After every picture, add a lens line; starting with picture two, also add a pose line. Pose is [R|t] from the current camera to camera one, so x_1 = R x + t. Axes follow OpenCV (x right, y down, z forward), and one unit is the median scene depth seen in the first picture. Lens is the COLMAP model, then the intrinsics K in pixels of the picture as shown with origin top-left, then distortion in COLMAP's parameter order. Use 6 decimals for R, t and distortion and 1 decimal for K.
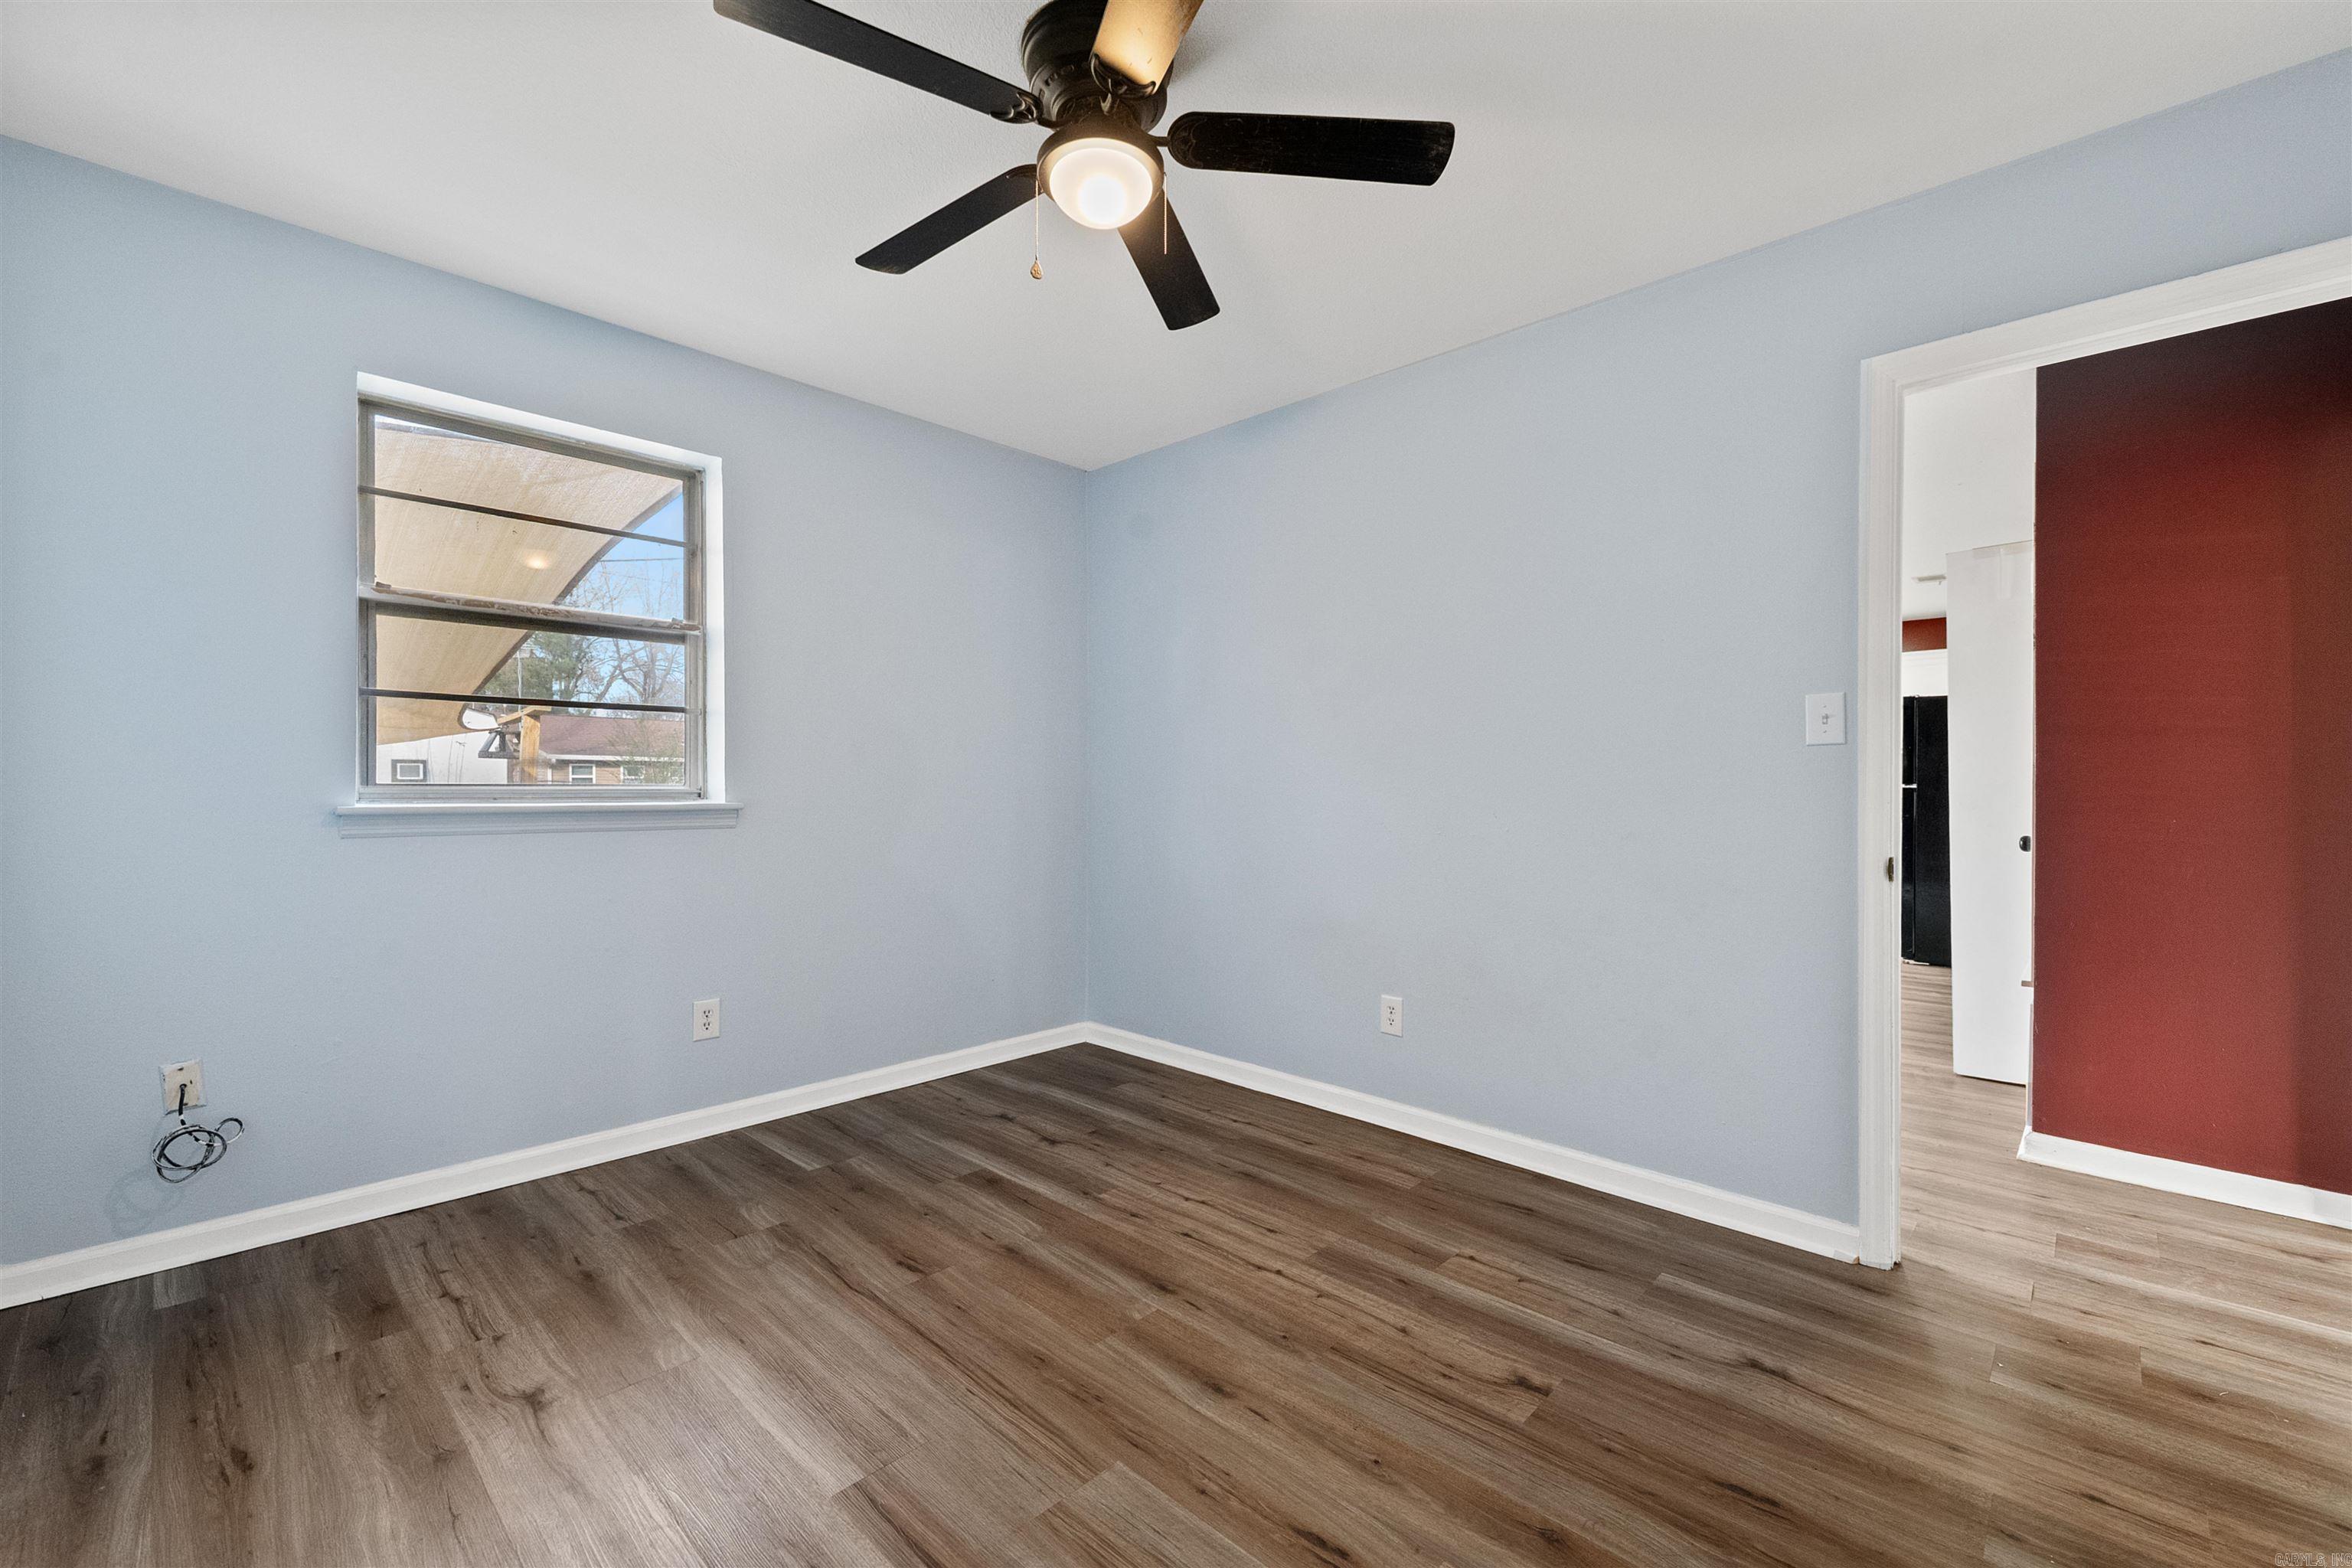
lens RADIAL K [[962.0, 0, 1163.4], [0, 962.0, 794.5], [0, 0, 1]] dist [0.001284, -0.000277]
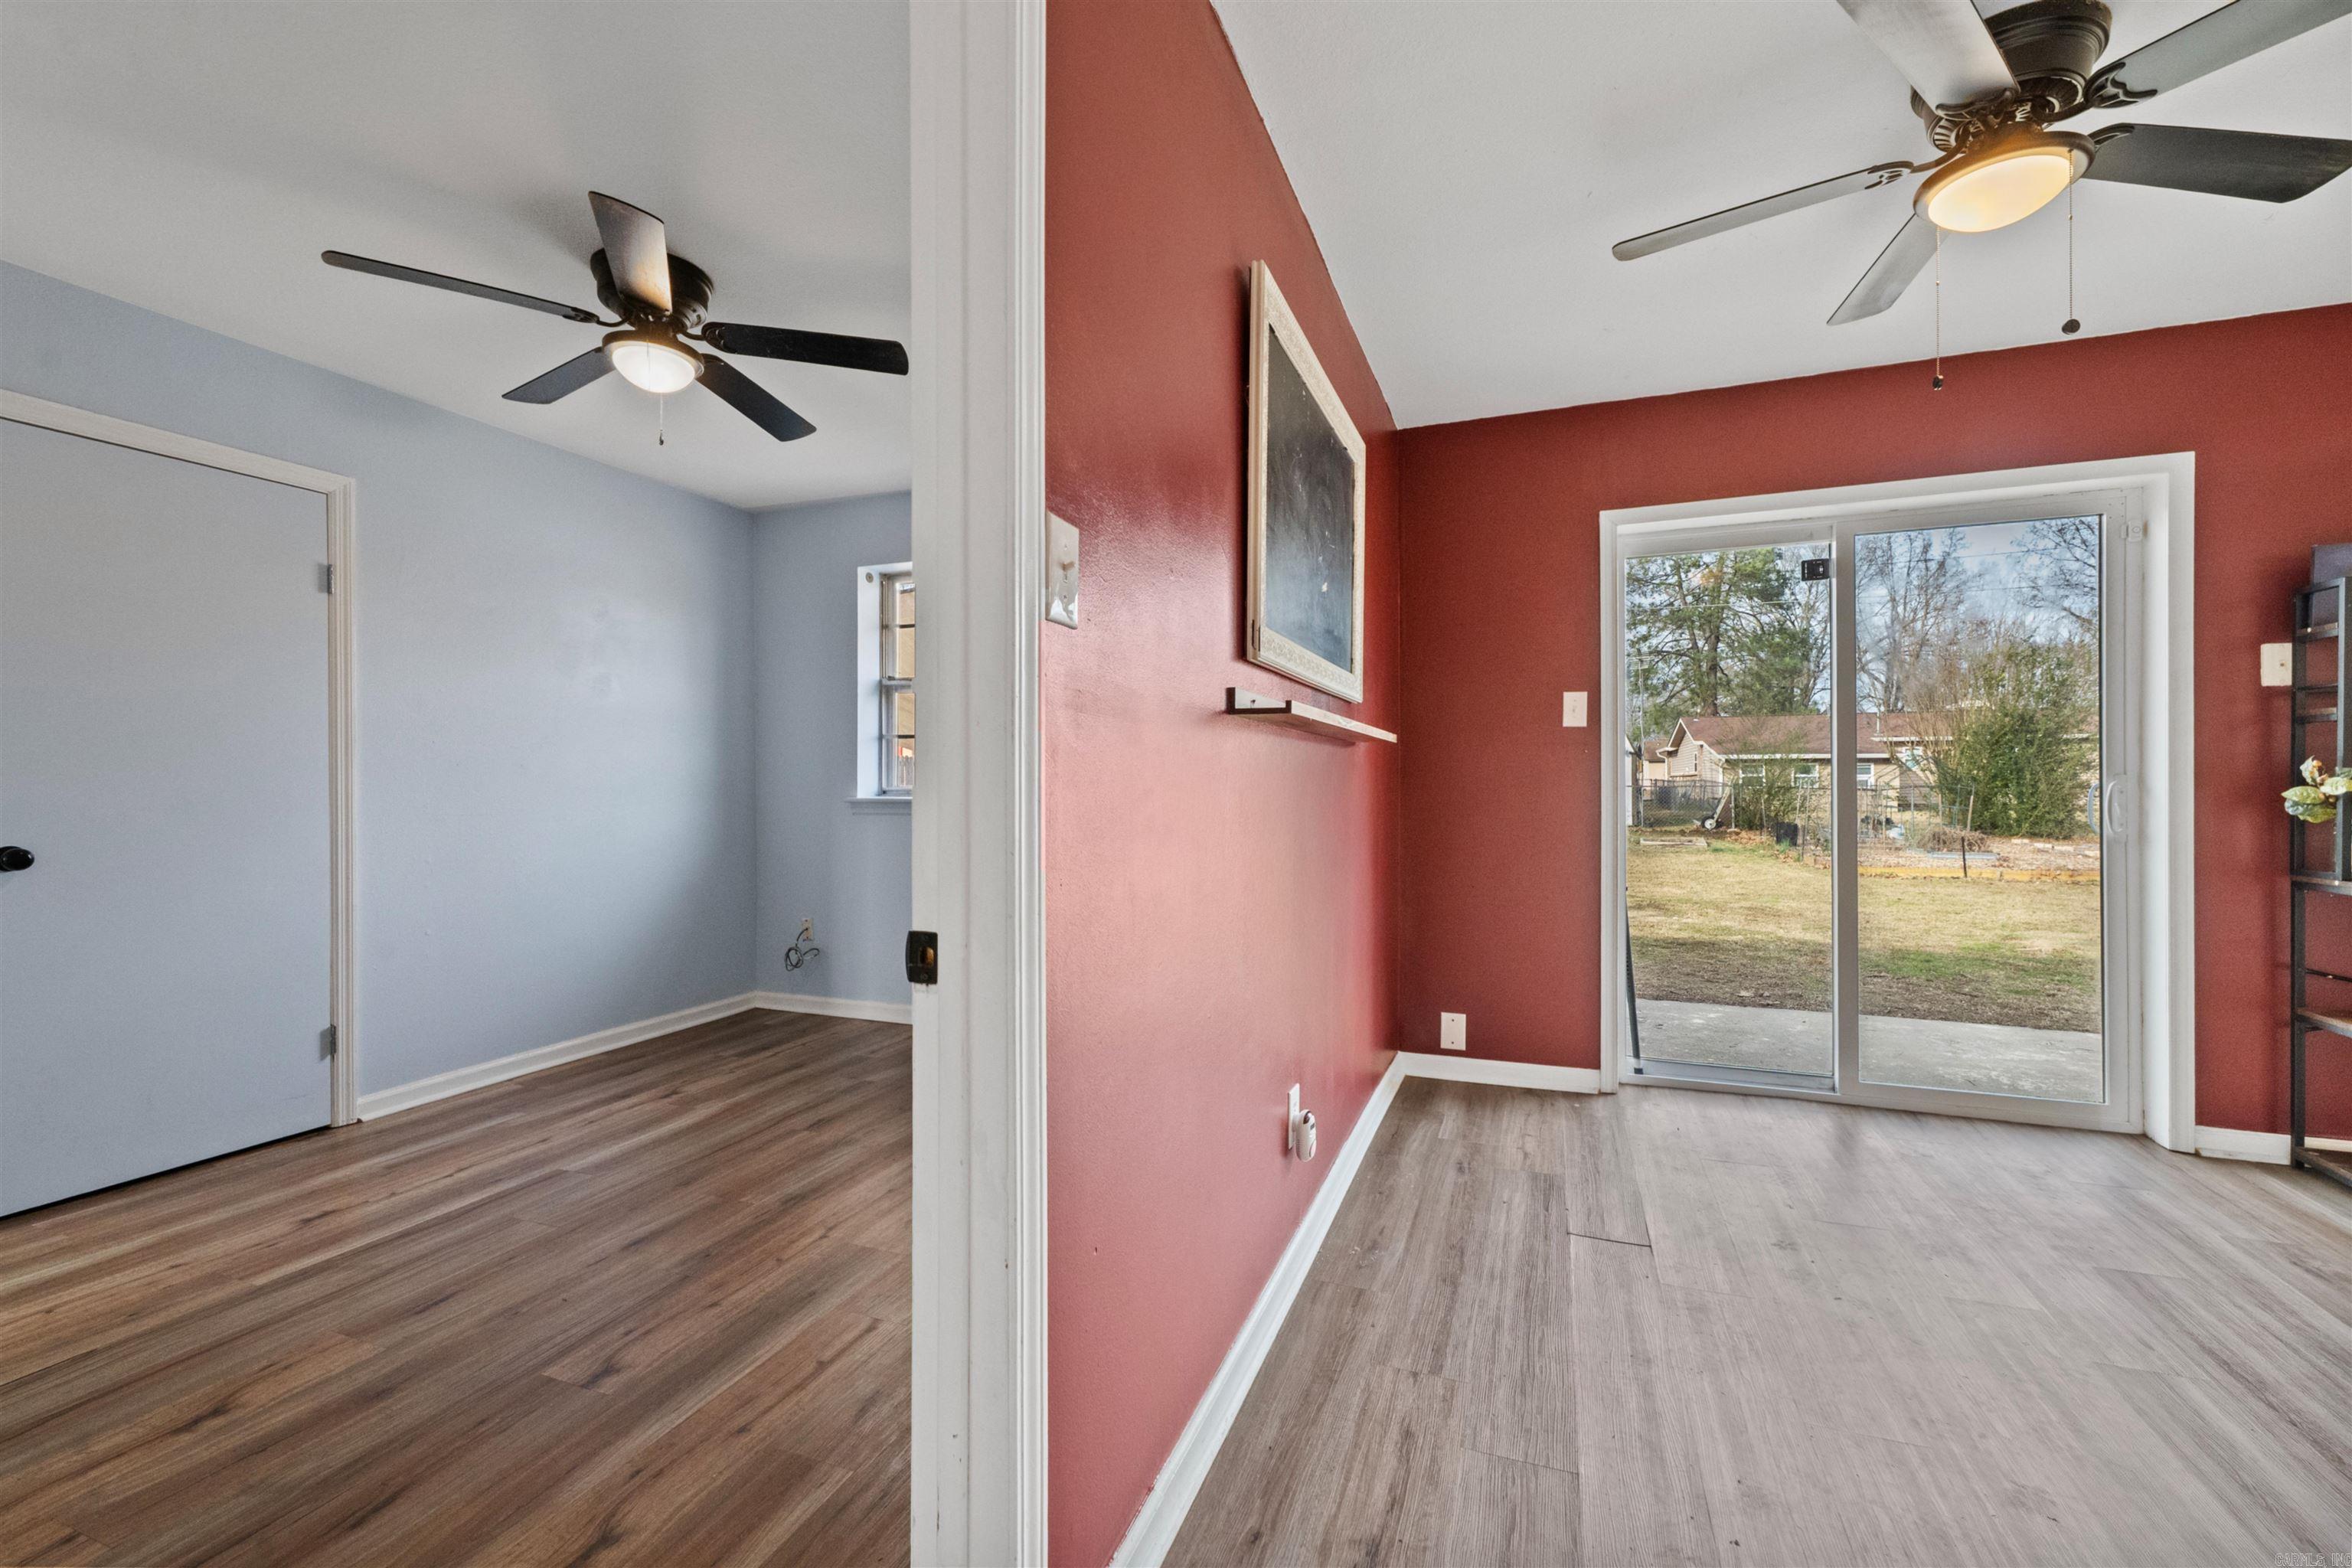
lens RADIAL K [[962.0, 0, 1172.3], [0, 962.0, 783.2], [0, 0, 1]] dist [0.001284, -0.000277]
pose [[0.393313, -0.002417, -0.919402, 1.134849], [0.000275, 0.999997, -0.002512, -0.005488], [0.919405, 0.000735, 0.393312, 0.843659]]
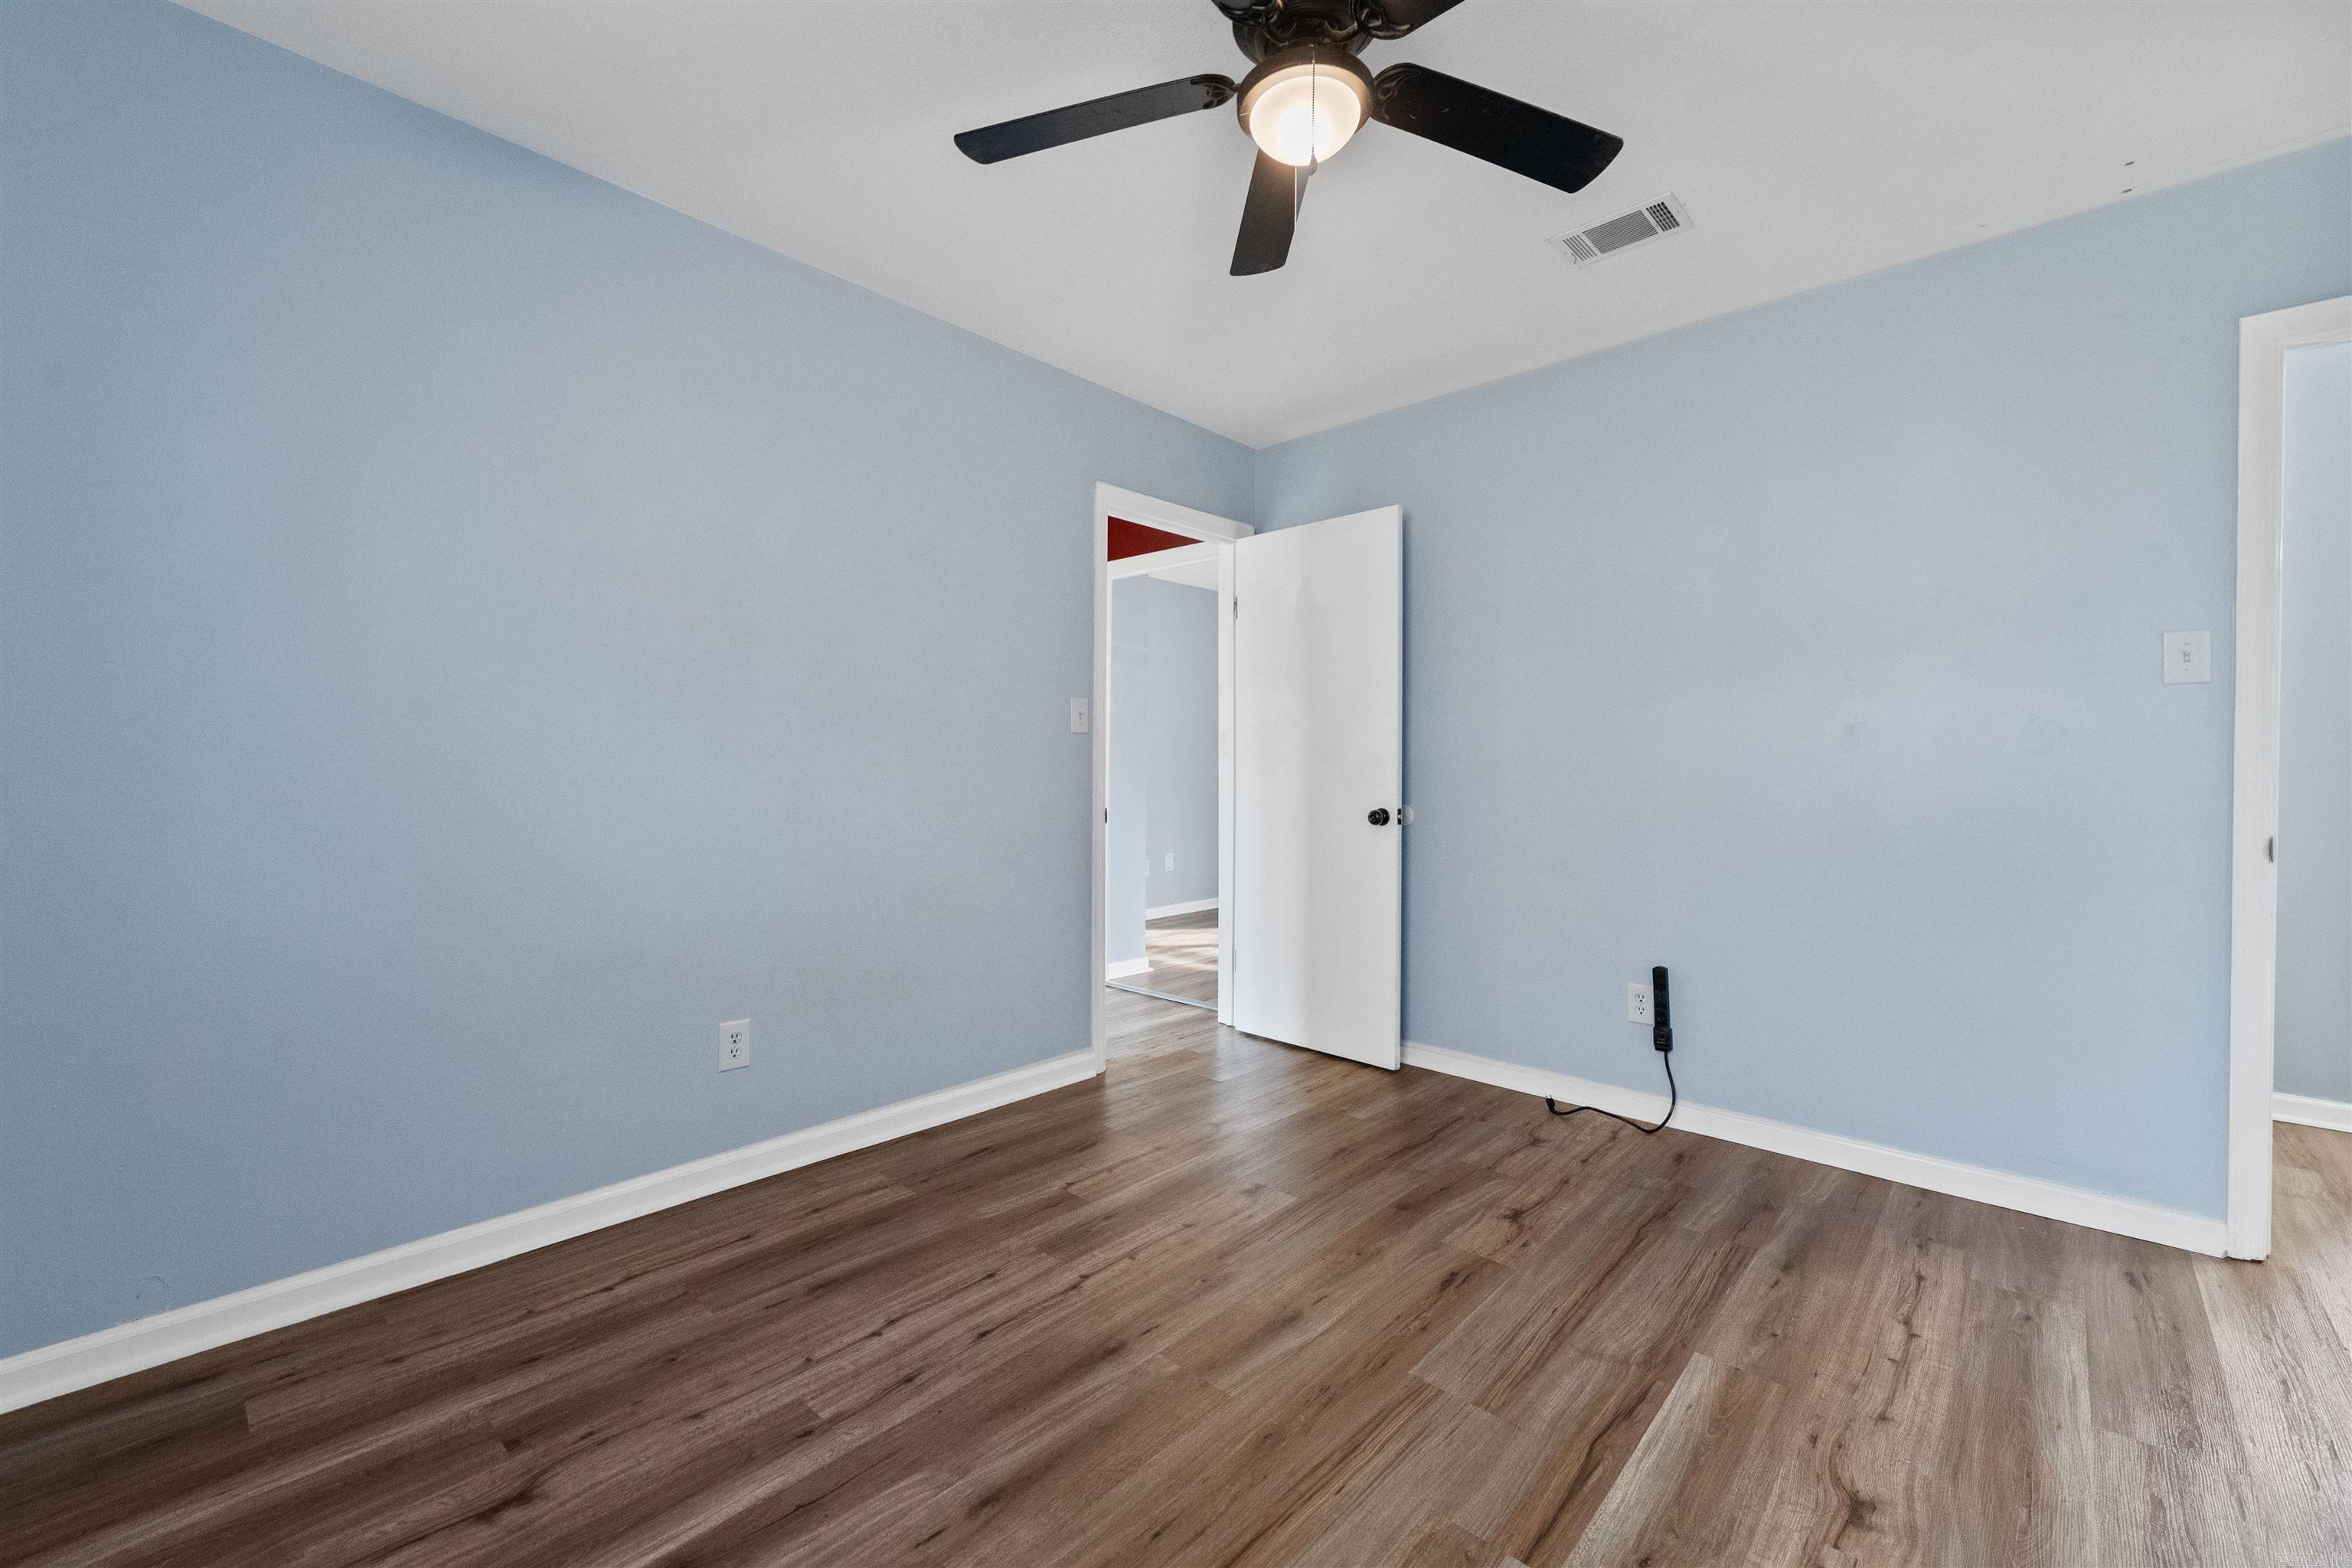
lens RADIAL K [[962.0, 0, 1185.2], [0, 962.0, 779.4], [0, 0, 1]] dist [0.001284, -0.000277]
pose [[-0.038351, -0.015785, 0.999140, -0.738756], [-0.001049, 0.999875, 0.015756, -0.005453], [-0.999264, -0.000444, -0.038362, 0.846410]]
